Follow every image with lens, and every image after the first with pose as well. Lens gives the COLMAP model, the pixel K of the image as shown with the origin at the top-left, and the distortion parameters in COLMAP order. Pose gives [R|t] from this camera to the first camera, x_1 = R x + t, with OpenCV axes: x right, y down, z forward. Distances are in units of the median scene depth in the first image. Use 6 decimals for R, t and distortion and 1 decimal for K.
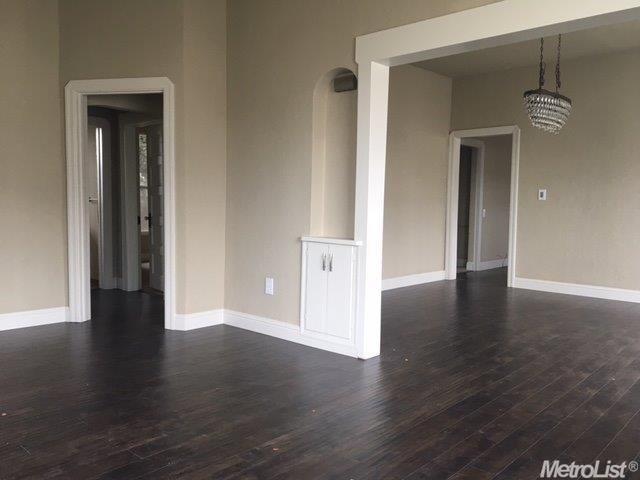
lens RADIAL K [[538.9, 0, 320.3], [0, 538.9, 239.6], [0, 0, 1]] dist [0.059125, -0.033646]
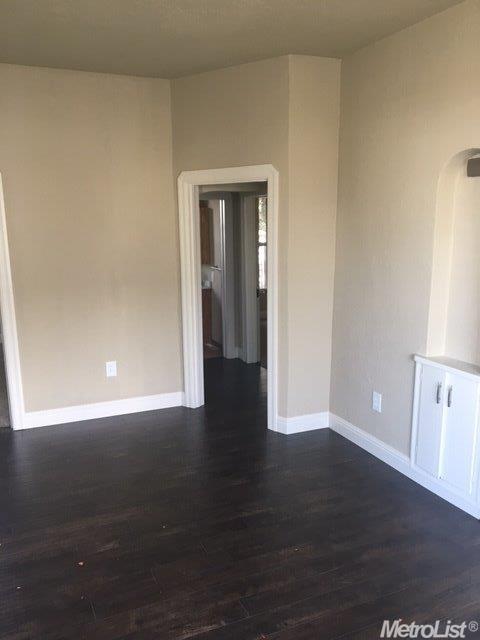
lens RADIAL K [[538.9, 0, 240.3], [0, 538.9, 320.6], [0, 0, 1]] dist [0.059125, -0.033646]
pose [[0.915379, 0.049733, -0.399510, 0.045005], [-0.005372, 0.993761, 0.111400, -0.135633], [0.402558, -0.099827, 0.909935, 0.123392]]
